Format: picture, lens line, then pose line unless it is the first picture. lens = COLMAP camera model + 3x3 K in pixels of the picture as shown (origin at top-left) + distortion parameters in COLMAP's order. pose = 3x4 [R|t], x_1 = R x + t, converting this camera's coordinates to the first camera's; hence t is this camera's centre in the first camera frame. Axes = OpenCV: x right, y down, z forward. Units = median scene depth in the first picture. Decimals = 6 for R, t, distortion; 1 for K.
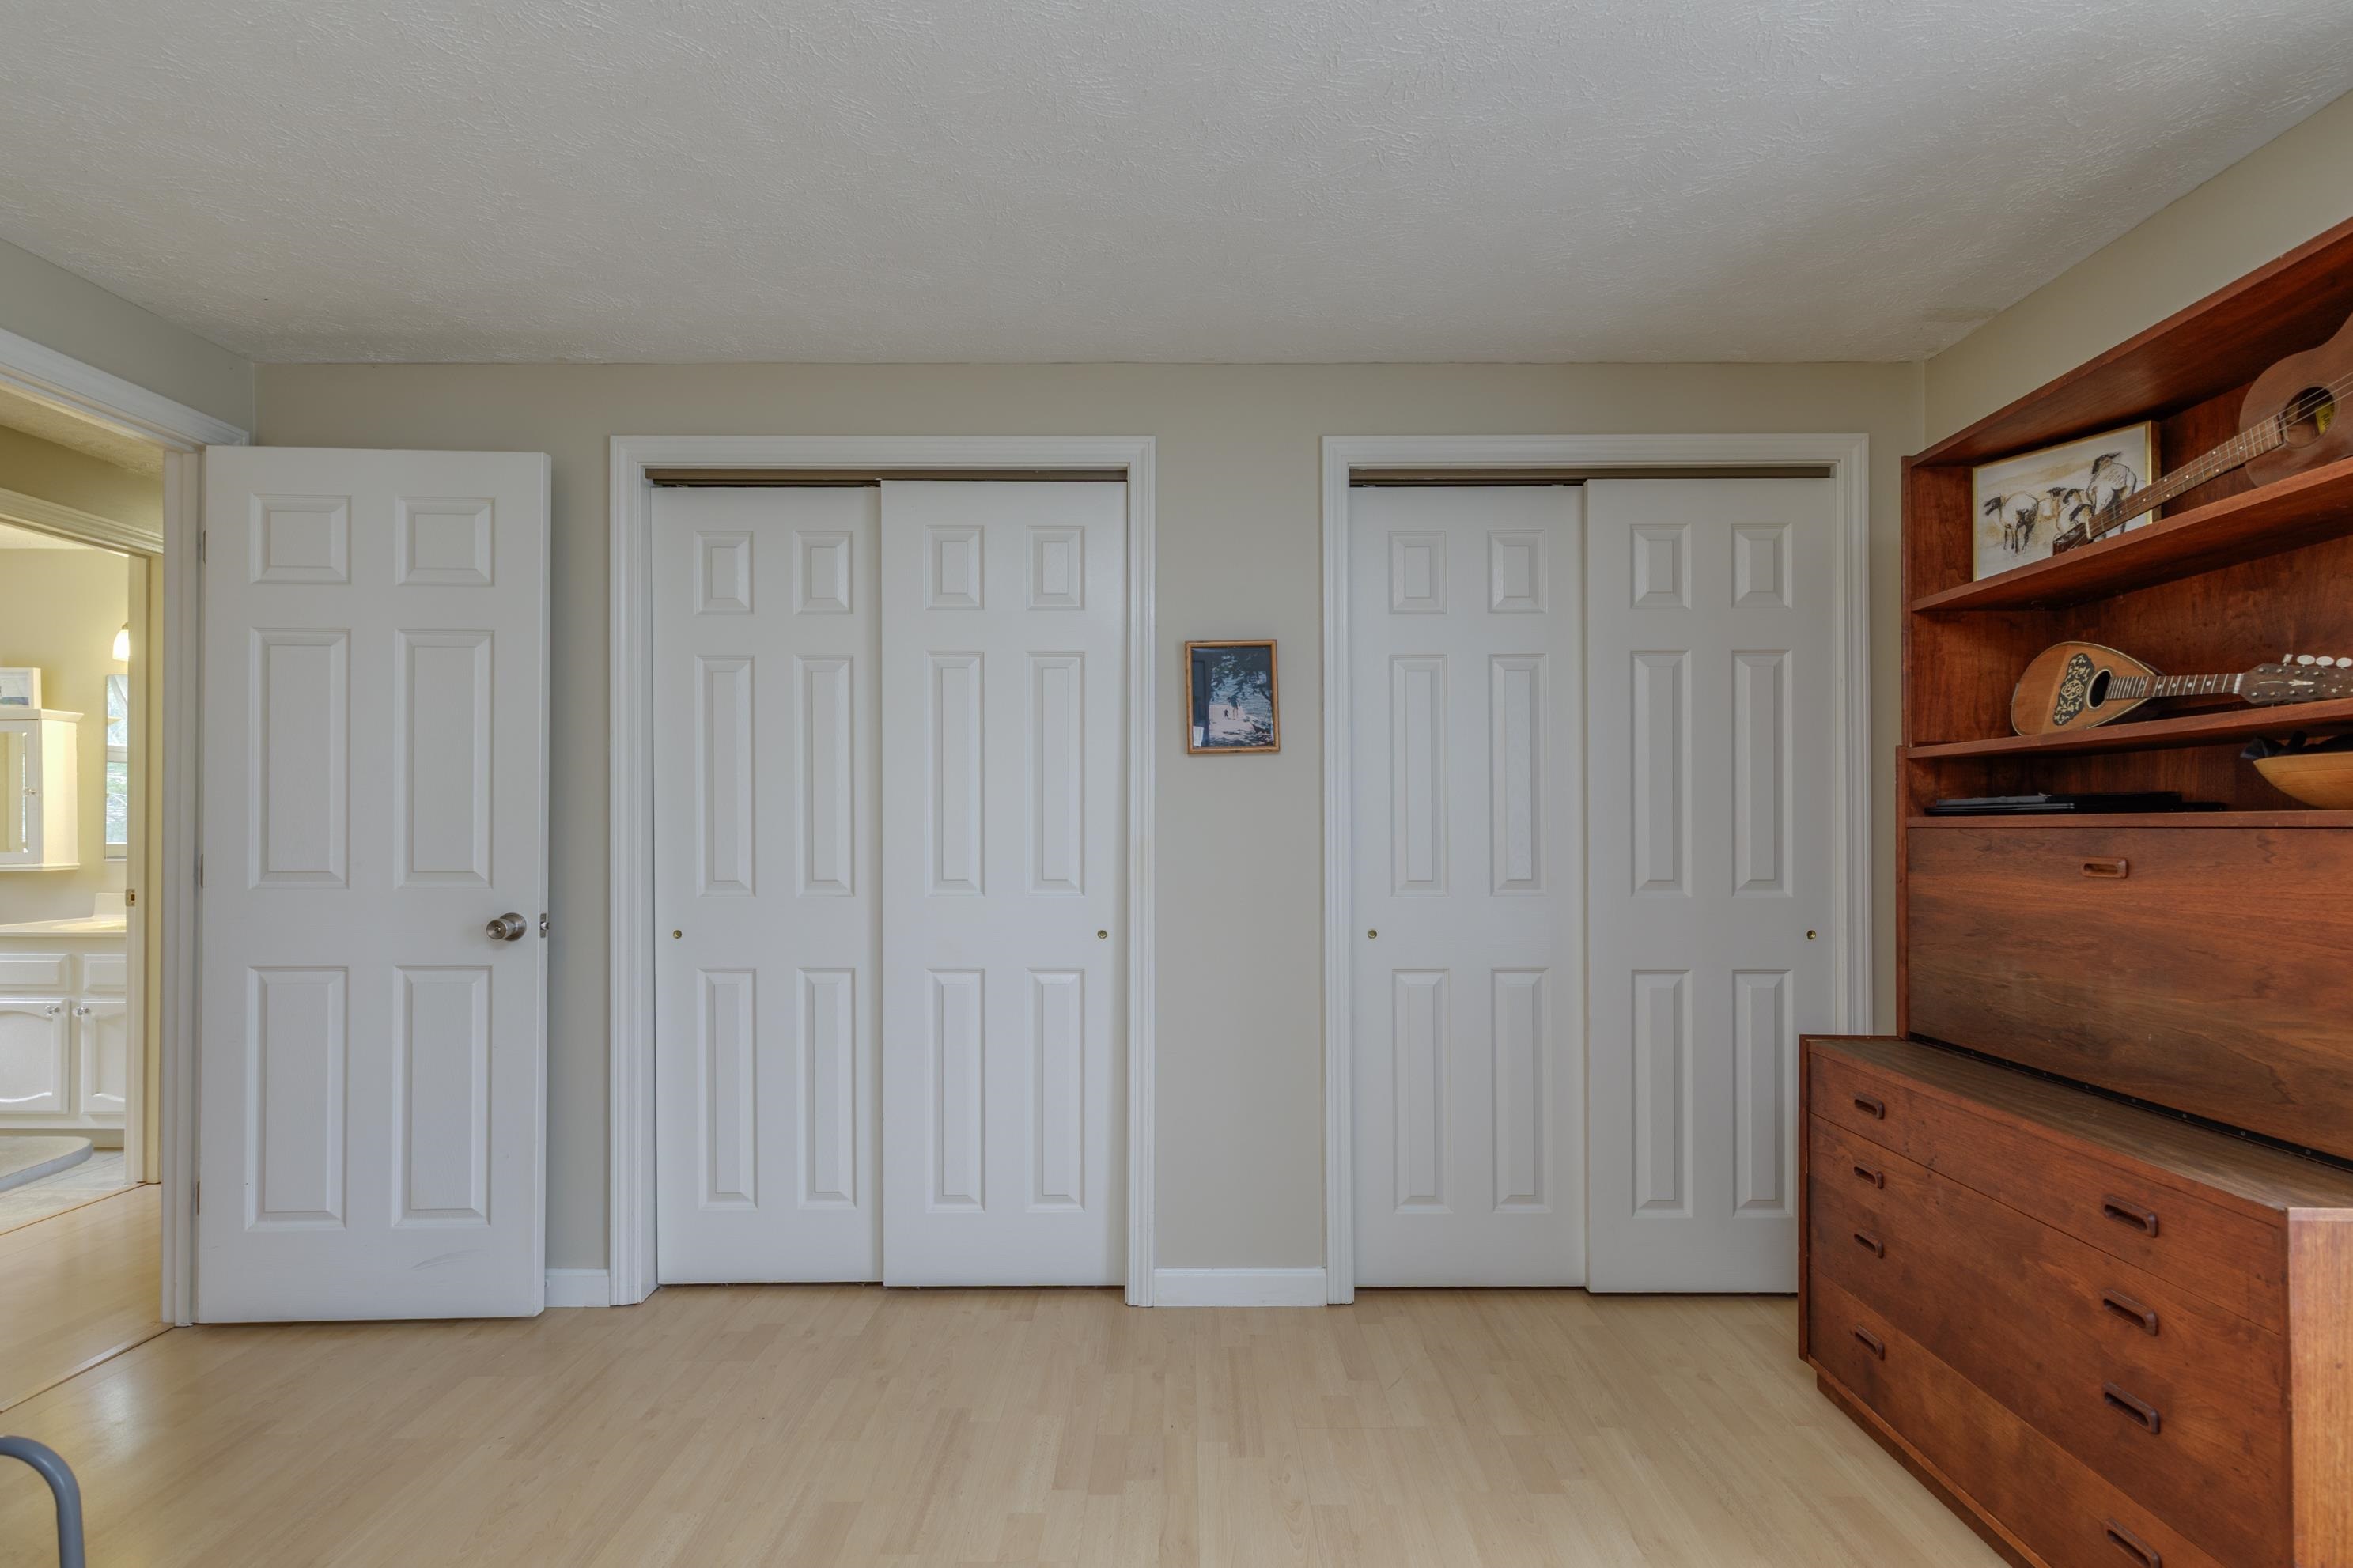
lens RADIAL K [[1075.9, 0, 1166.4], [0, 1075.9, 786.5], [0, 0, 1]] dist [0.005582, -0.000779]
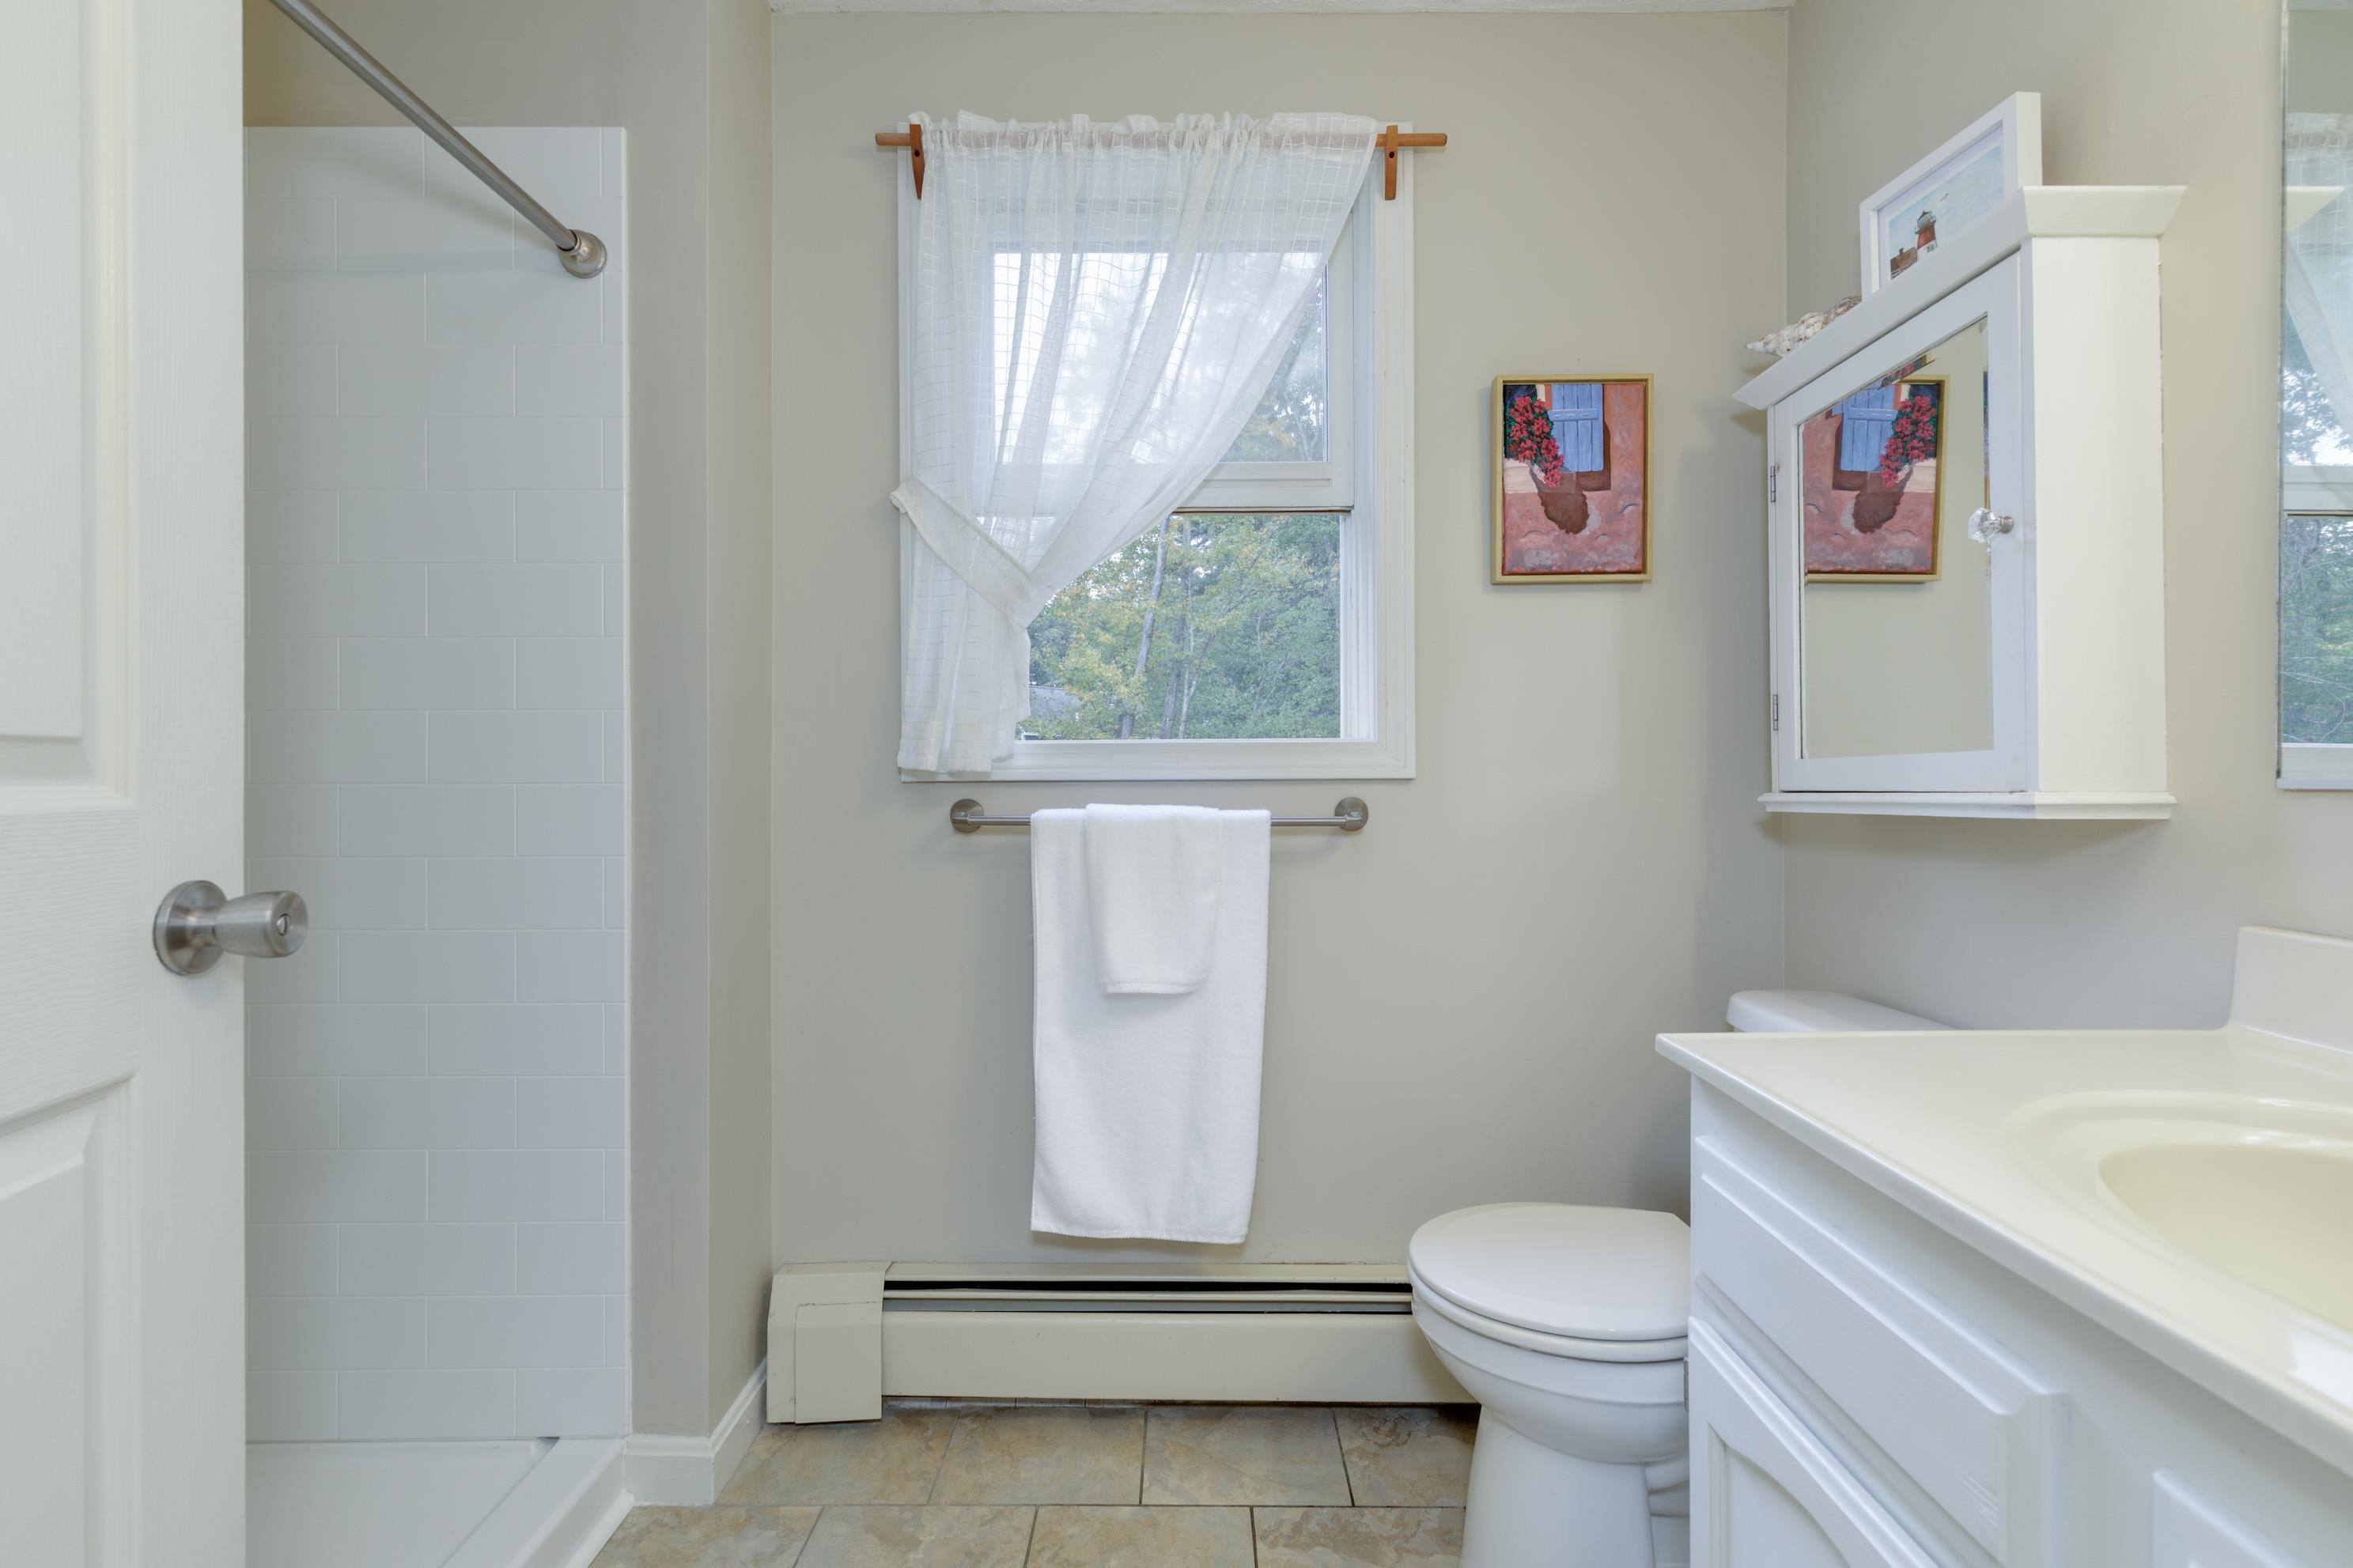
lens RADIAL K [[1075.9, 0, 1166.4], [0, 1075.9, 786.5], [0, 0, 1]] dist [0.005582, -0.000779]
pose [[-0.001264, 0.008032, -0.999967, -0.777153], [0.029497, 0.999533, 0.007991, 0.060552], [0.999564, -0.029486, -0.001500, 0.787421]]
